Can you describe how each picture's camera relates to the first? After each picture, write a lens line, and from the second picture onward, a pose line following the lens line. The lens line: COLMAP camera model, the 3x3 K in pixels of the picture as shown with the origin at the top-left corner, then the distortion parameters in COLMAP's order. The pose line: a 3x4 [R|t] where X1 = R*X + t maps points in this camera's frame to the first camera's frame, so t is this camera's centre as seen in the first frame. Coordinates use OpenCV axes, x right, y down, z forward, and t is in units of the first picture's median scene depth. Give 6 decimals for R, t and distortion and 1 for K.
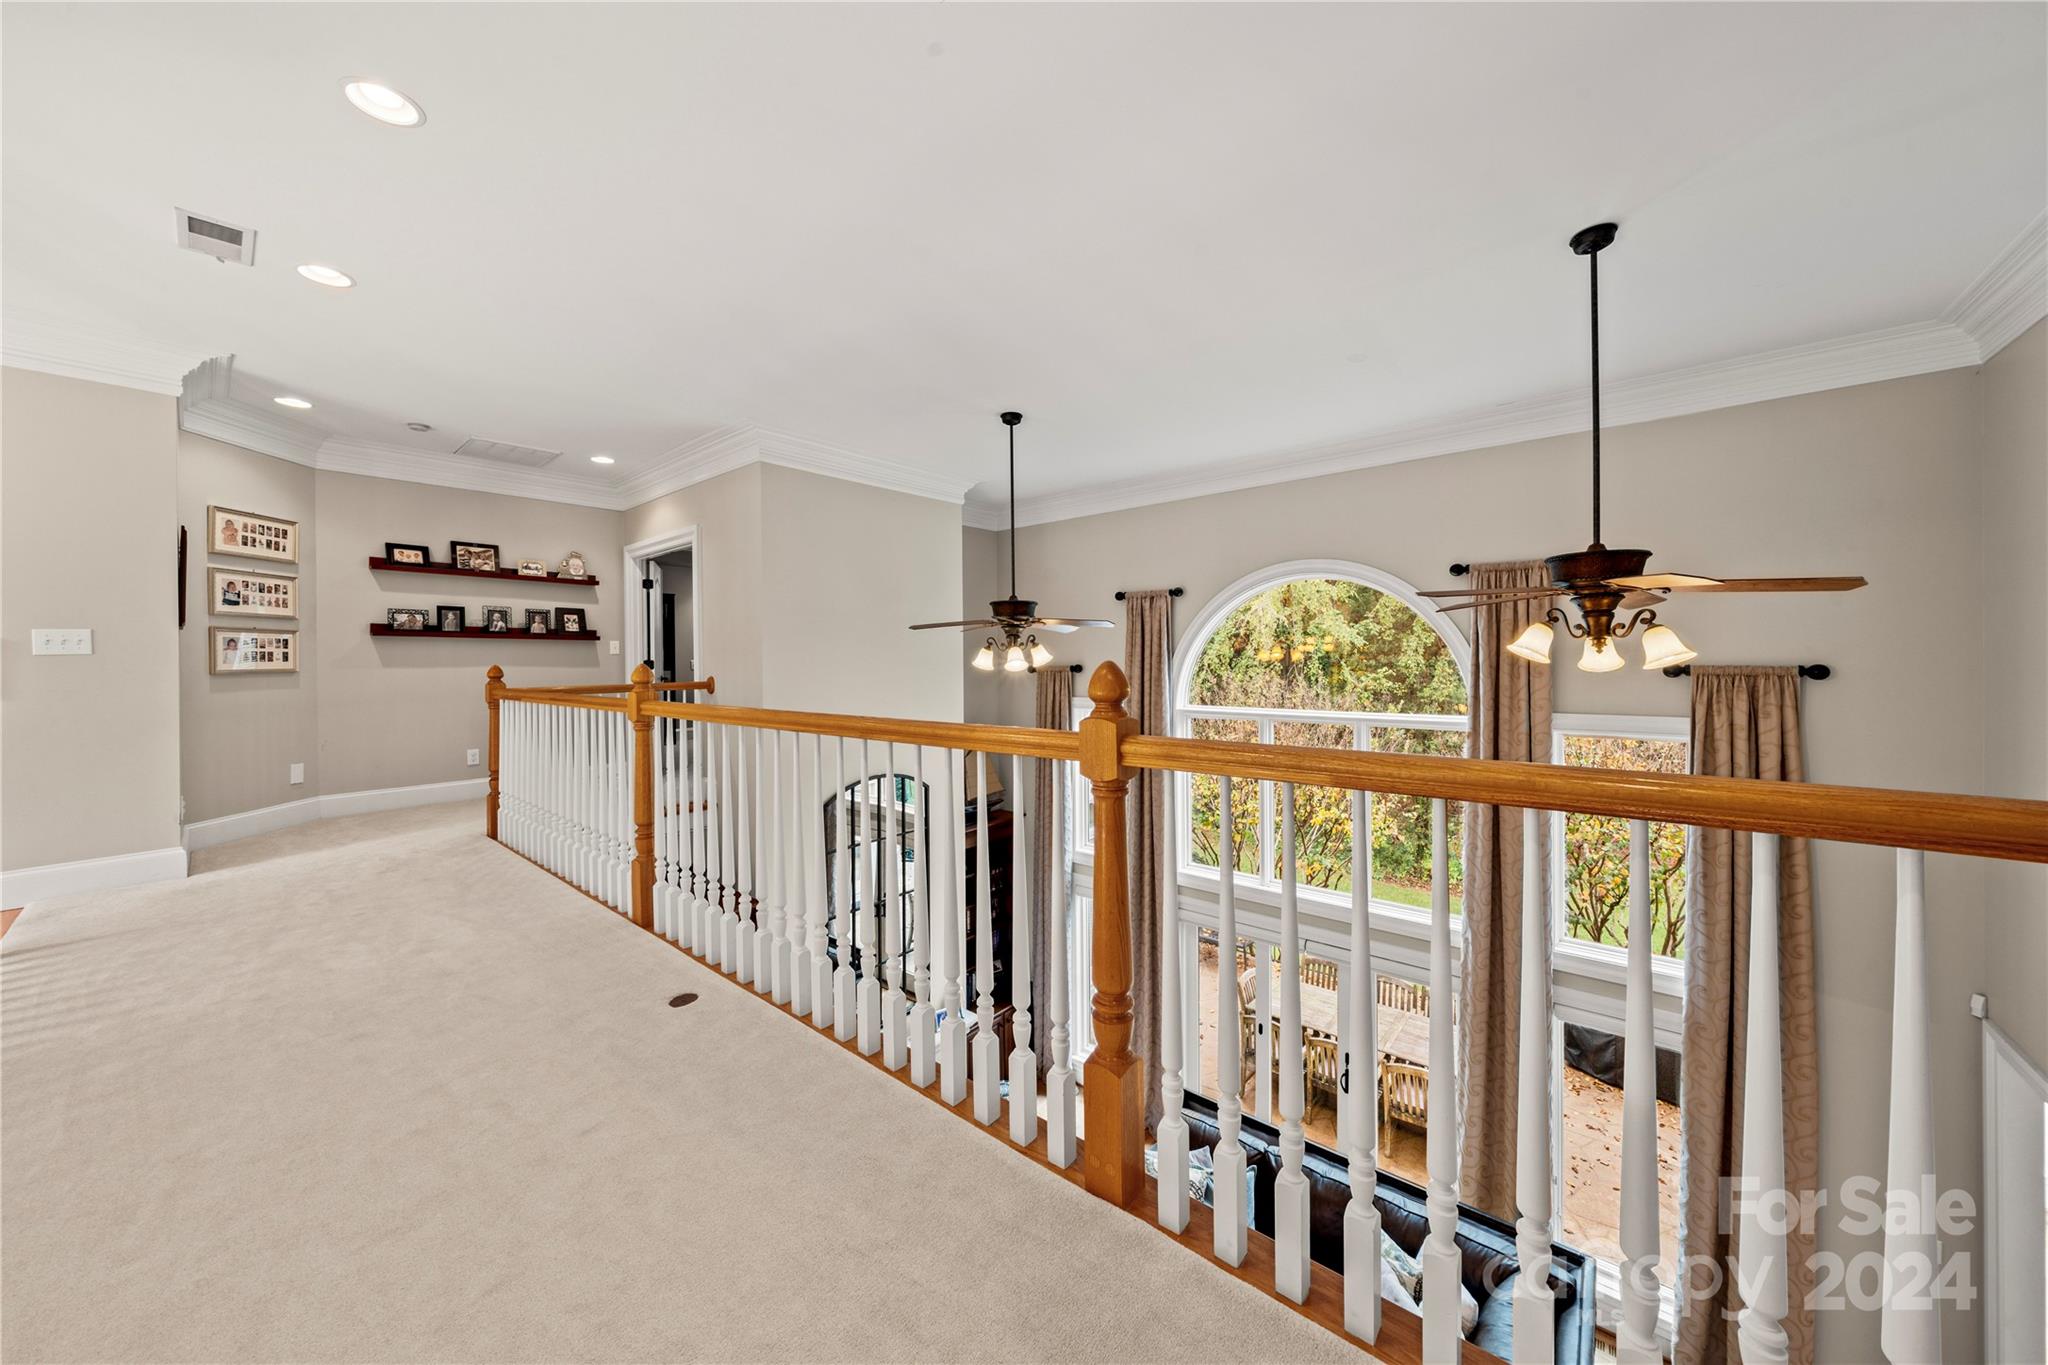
lens RADIAL K [[697.9, 0, 1020.2], [0, 697.9, 665.6], [0, 0, 1]] dist [-0.007378, -0.000079]
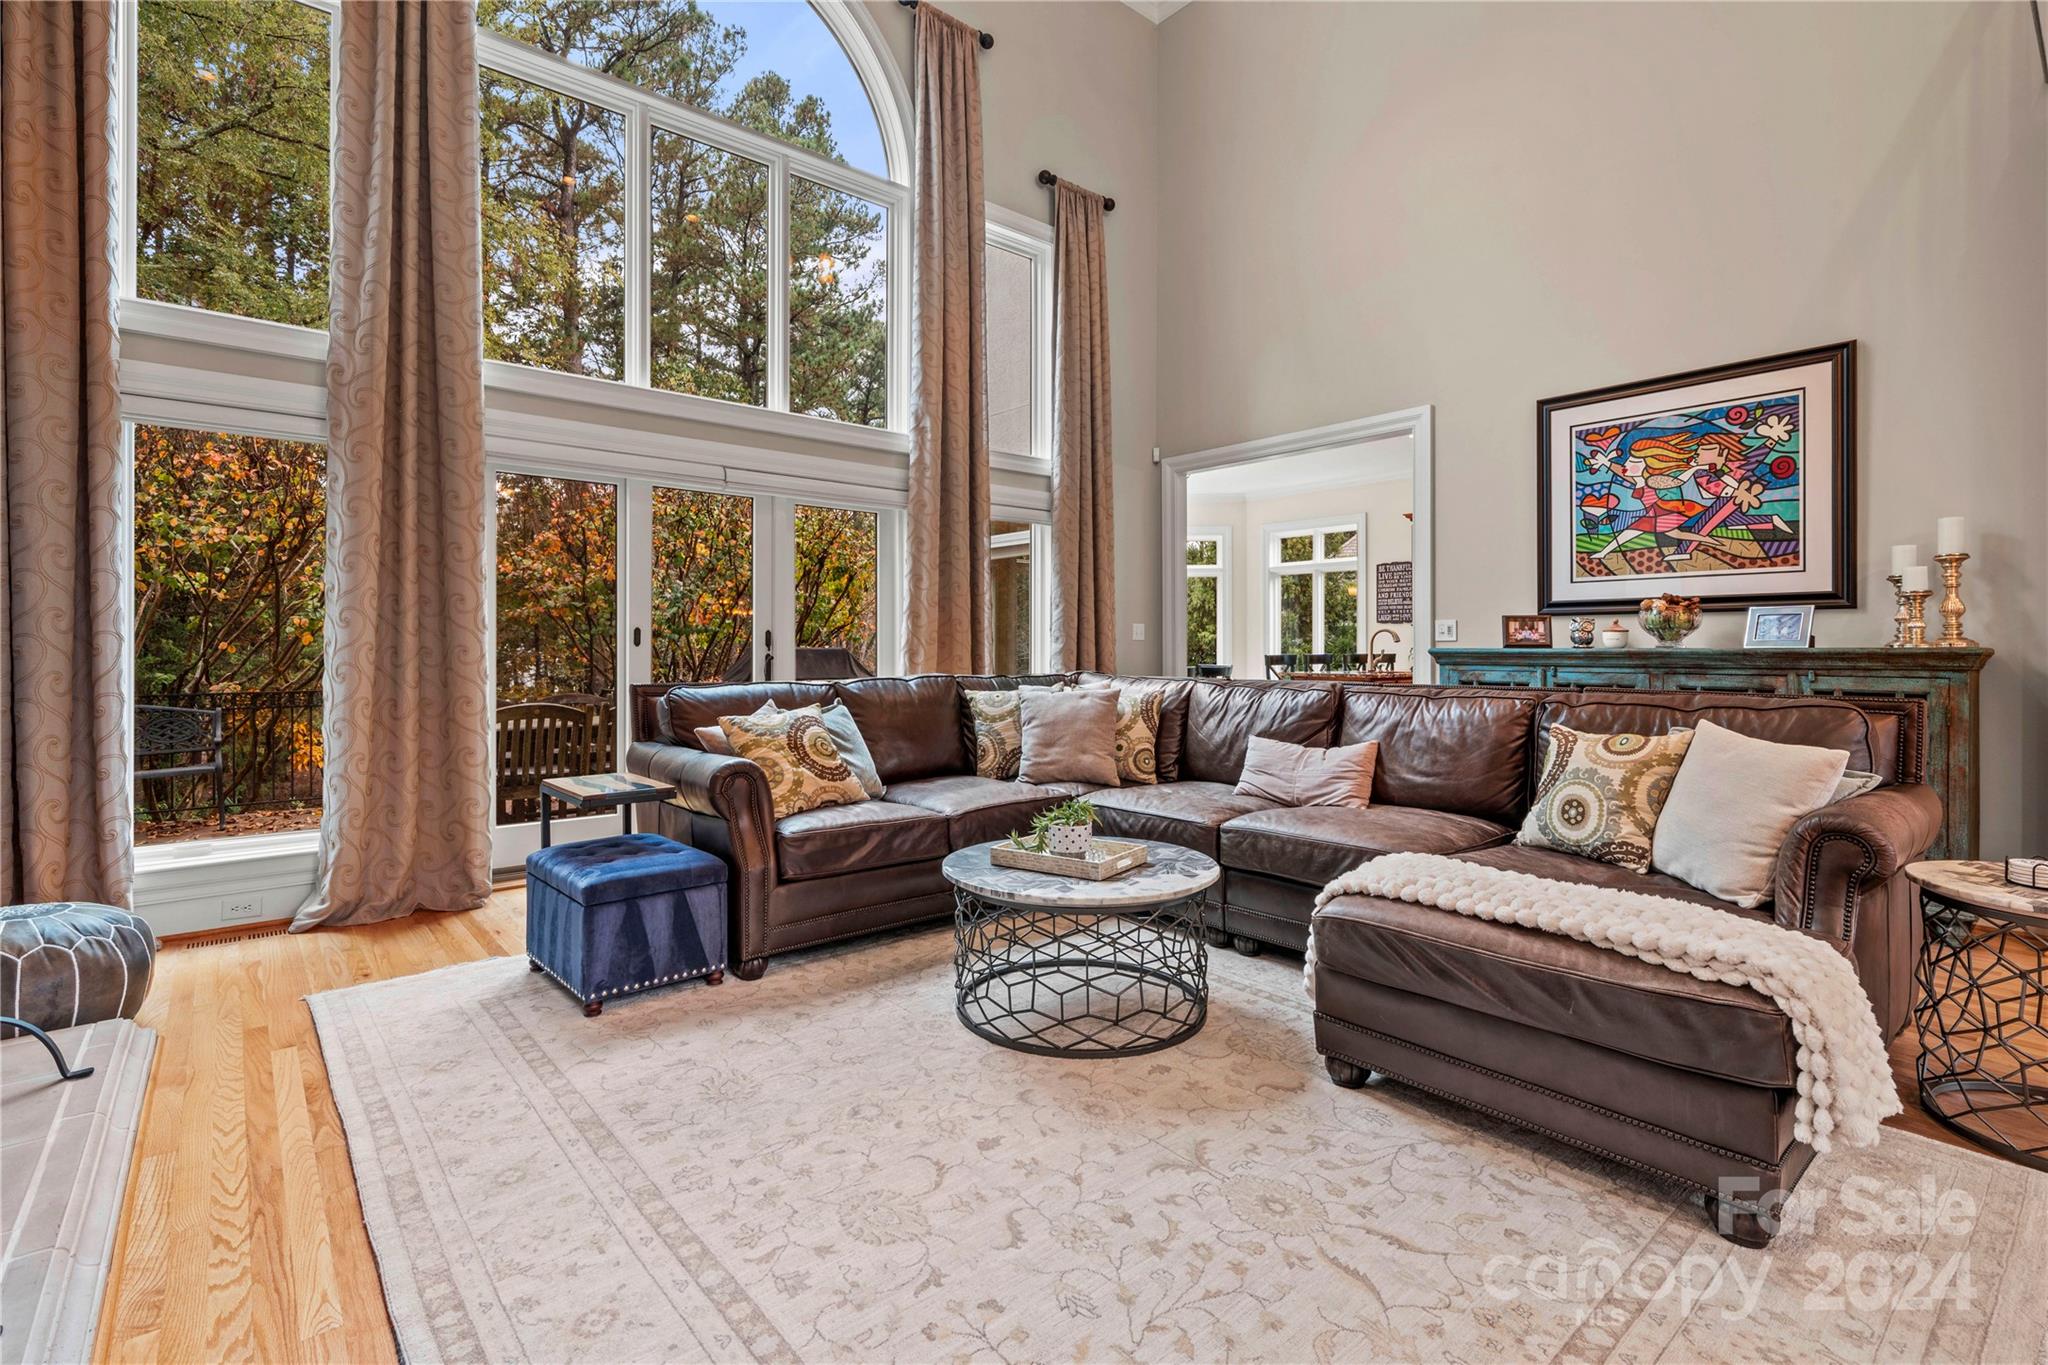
lens RADIAL K [[945.3, 0, 1027.0], [0, 945.3, 647.7], [0, 0, 1]] dist [0.000769, 0.000081]
pose [[0.161104, 0.015298, 0.986819, -0.382916], [0.007038, 0.999837, -0.016649, 0.545979], [-0.986912, 0.009628, 0.160970, 0.550928]]
